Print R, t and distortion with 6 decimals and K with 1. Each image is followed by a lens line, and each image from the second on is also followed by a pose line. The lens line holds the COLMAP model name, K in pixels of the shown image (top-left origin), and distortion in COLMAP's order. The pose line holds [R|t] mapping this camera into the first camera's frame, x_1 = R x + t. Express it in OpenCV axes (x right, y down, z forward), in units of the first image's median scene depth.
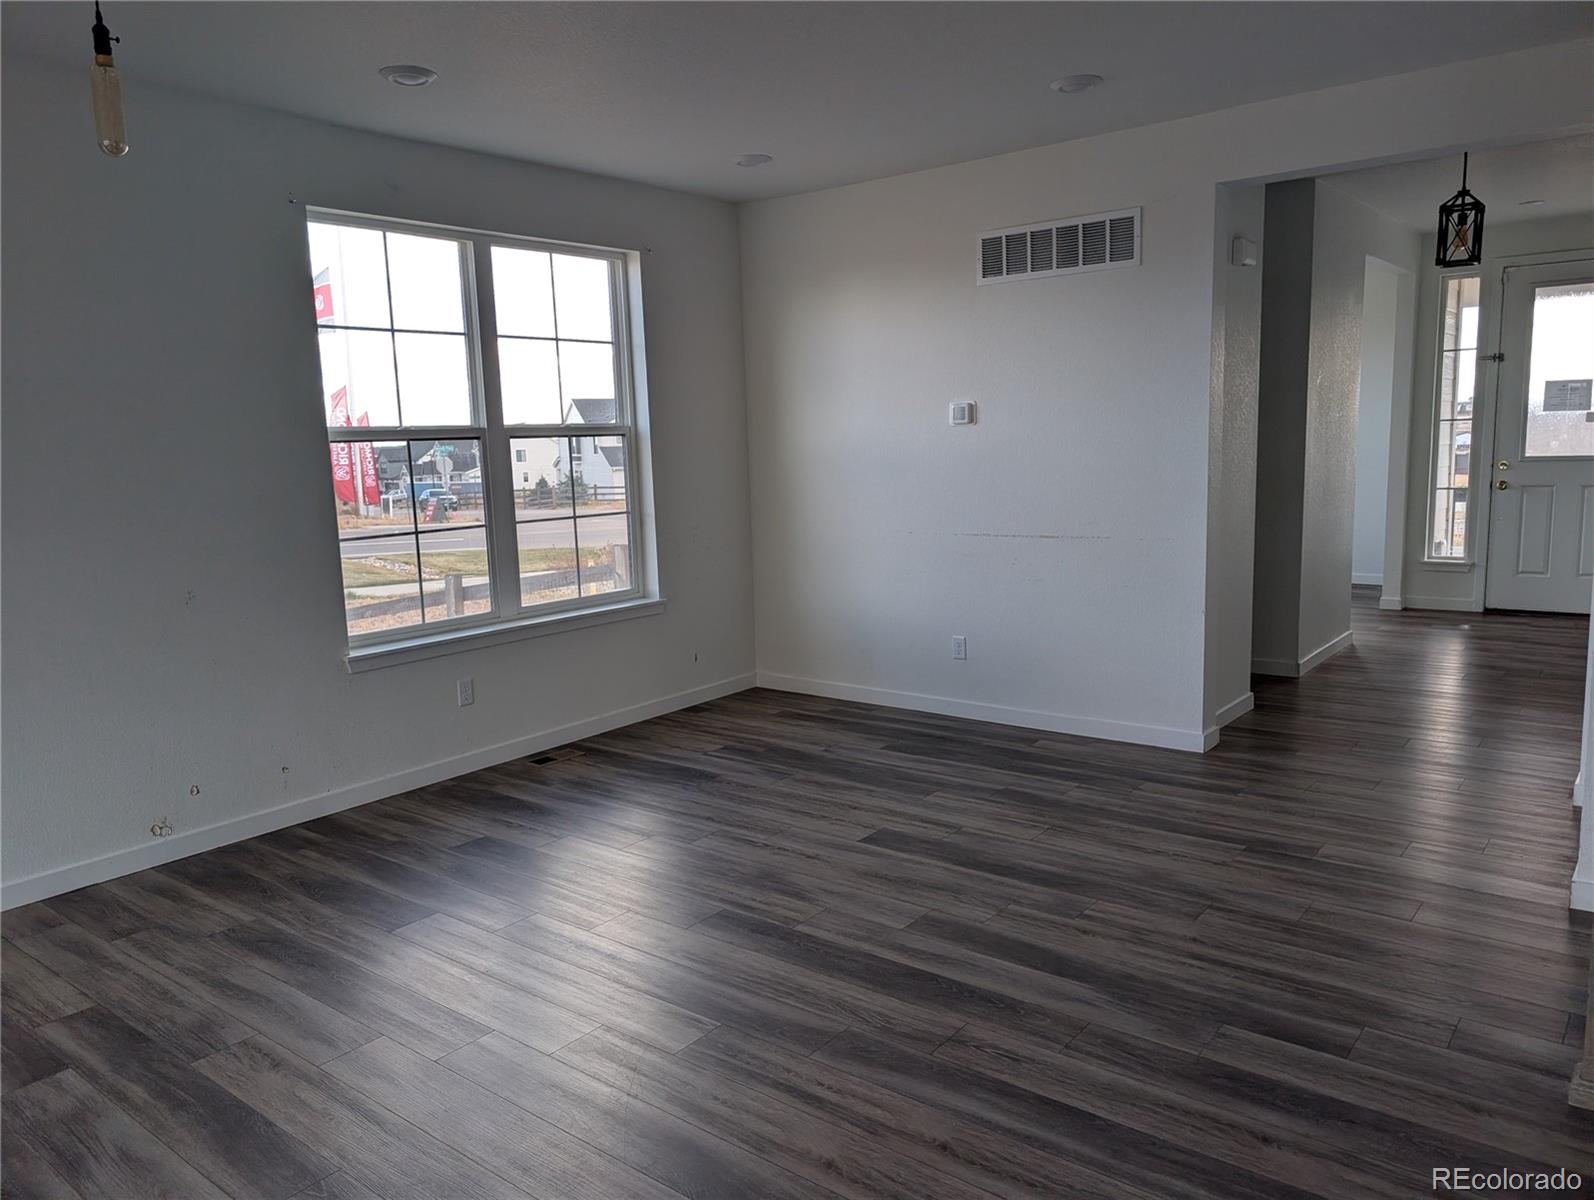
lens RADIAL K [[1162.9, 0, 797.0], [0, 1162.9, 600.0], [0, 0, 1]] dist [0.075826, -0.085572]
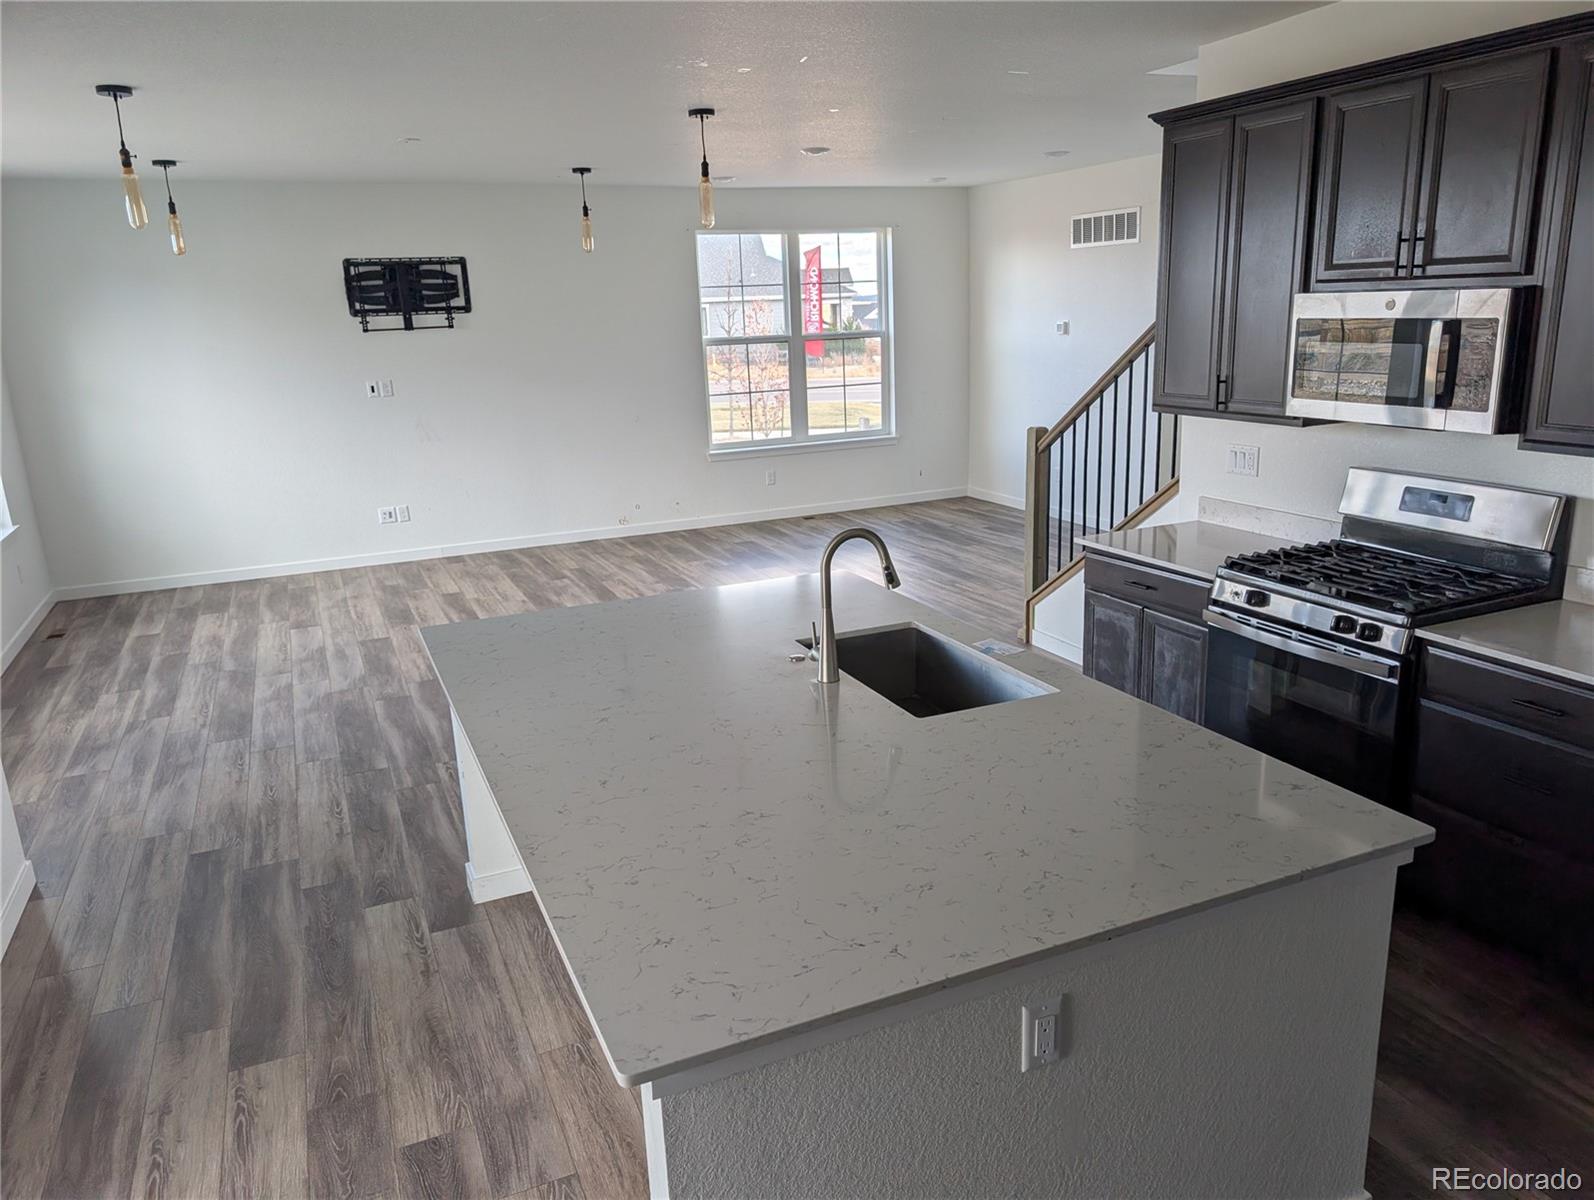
lens RADIAL K [[1162.9, 0, 797.0], [0, 1162.9, 600.0], [0, 0, 1]] dist [0.075826, -0.085572]
pose [[0.889249, 0.116001, -0.442471, 0.612115], [-0.058830, 0.988280, 0.140860, 0.005519], [0.453625, -0.099229, 0.885651, -0.678197]]
